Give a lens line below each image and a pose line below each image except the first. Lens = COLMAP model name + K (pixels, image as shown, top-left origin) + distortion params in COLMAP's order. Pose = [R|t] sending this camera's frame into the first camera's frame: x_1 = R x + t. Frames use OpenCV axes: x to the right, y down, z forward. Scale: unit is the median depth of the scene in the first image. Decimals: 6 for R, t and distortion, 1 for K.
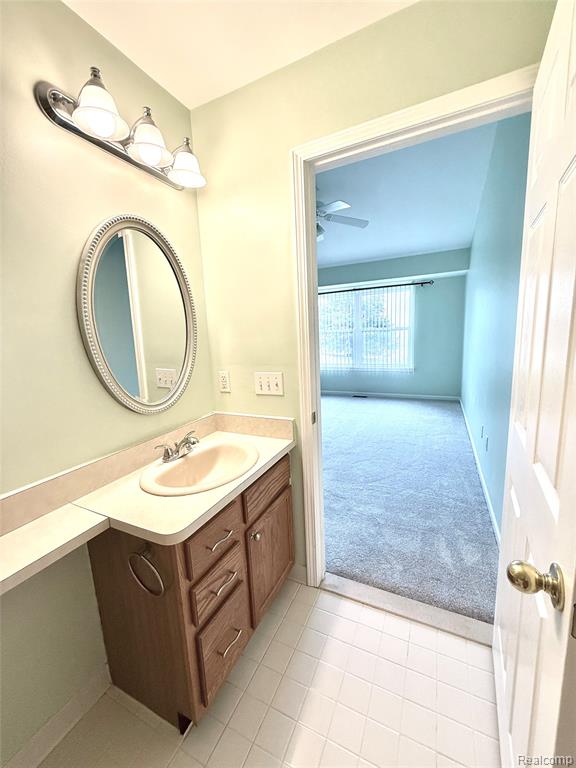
lens RADIAL K [[306.8, 0, 288.0], [0, 306.8, 384.0], [0, 0, 1]] dist [0.000473, 0.000142]
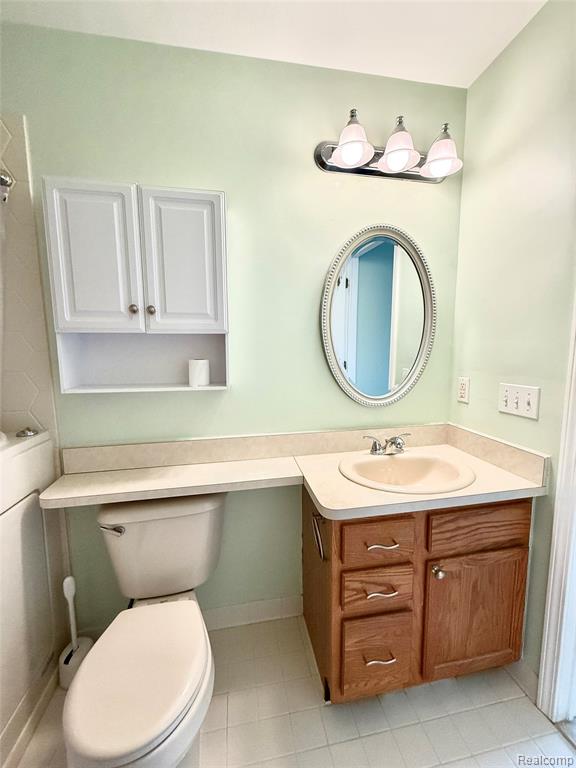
lens RADIAL K [[306.8, 0, 288.0], [0, 306.8, 384.0], [0, 0, 1]] dist [0.000473, 0.000142]
pose [[0.592545, 0.134230, -0.794275, 0.228247], [-0.153379, 0.986780, 0.052339, 0.008212], [0.790801, 0.090812, 0.605300, 0.117224]]
